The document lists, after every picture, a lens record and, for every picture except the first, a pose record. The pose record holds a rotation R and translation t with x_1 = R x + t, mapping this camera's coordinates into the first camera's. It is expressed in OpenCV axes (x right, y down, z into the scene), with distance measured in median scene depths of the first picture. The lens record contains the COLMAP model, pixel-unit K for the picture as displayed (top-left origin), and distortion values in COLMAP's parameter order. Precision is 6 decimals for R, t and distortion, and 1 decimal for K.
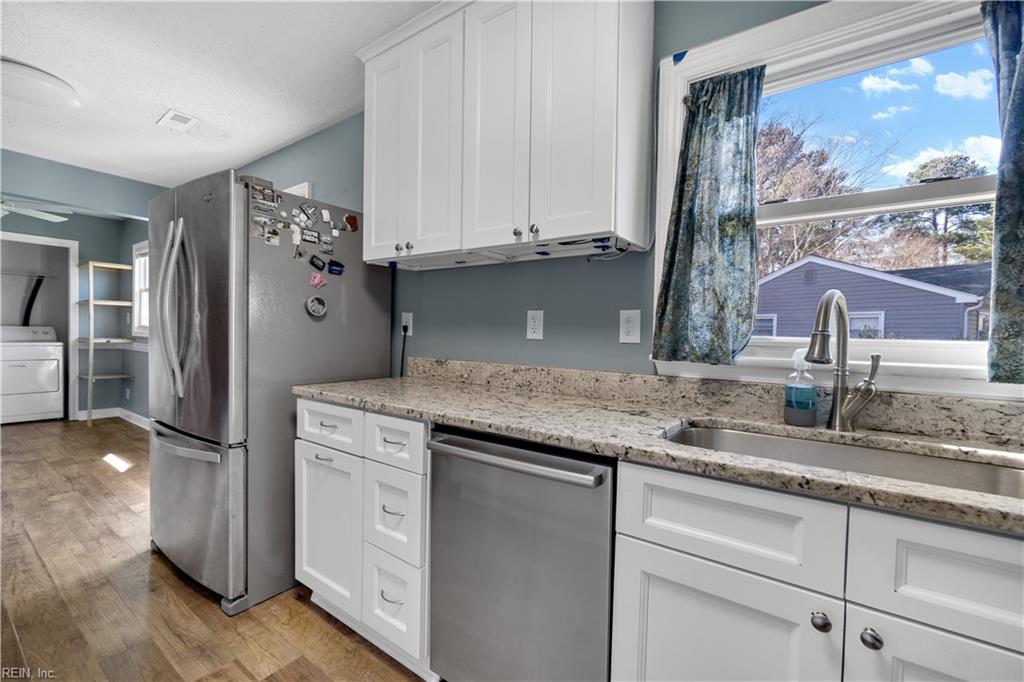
lens RADIAL K [[454.0, 0, 528.1], [0, 454.0, 344.6], [0, 0, 1]] dist [-0.003193, -0.000982]
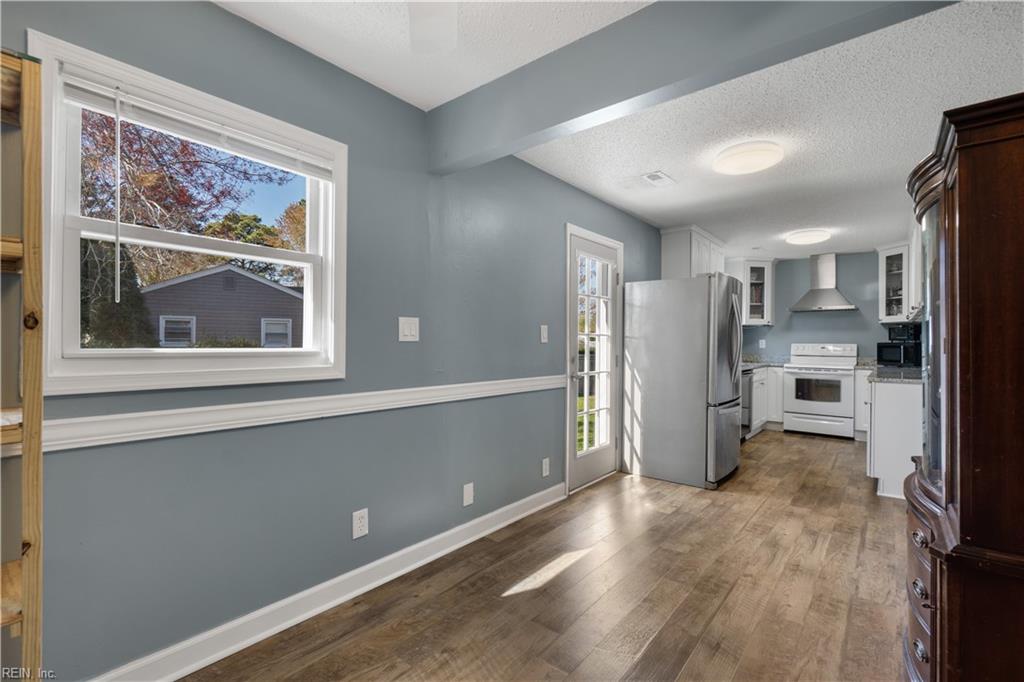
lens RADIAL K [[454.0, 0, 500.2], [0, 454.0, 342.8], [0, 0, 1]] dist [-0.003193, -0.000982]
pose [[0.074298, -0.022701, 0.996978, -1.102634], [0.019247, 0.999587, 0.021326, -0.048770], [-0.997050, 0.017604, 0.074704, 0.727071]]
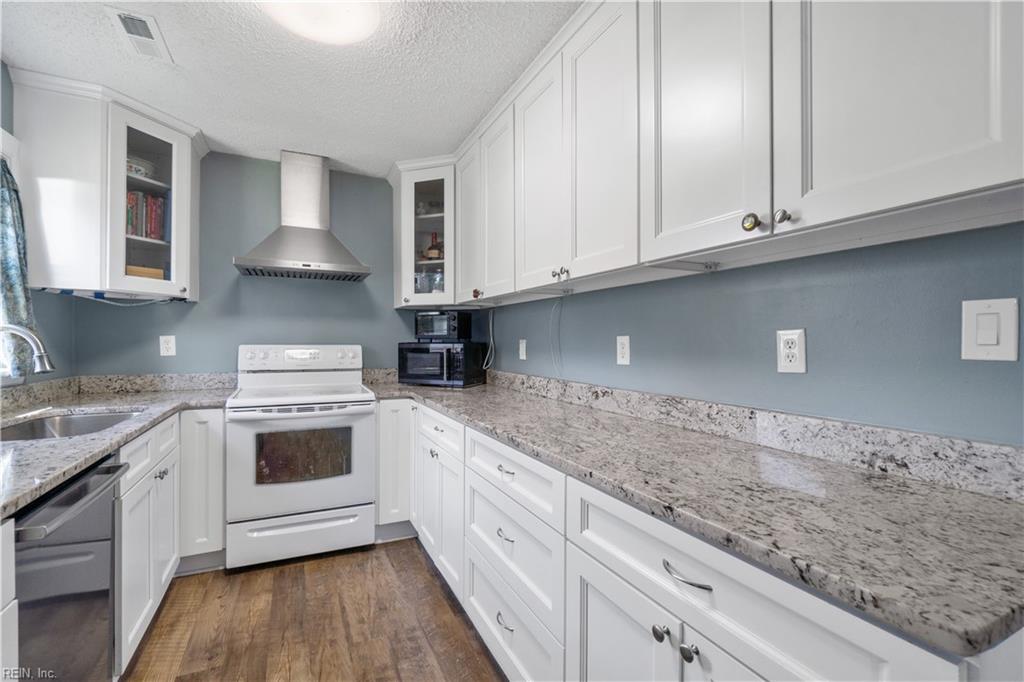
lens RADIAL K [[454.0, 0, 516.2], [0, 454.0, 342.7], [0, 0, 1]] dist [-0.003193, -0.000982]
pose [[-0.884990, -0.028325, 0.464747, -0.913967], [-0.013939, 0.999312, 0.034363, -0.044270], [-0.465401, 0.023933, -0.884776, 0.632565]]
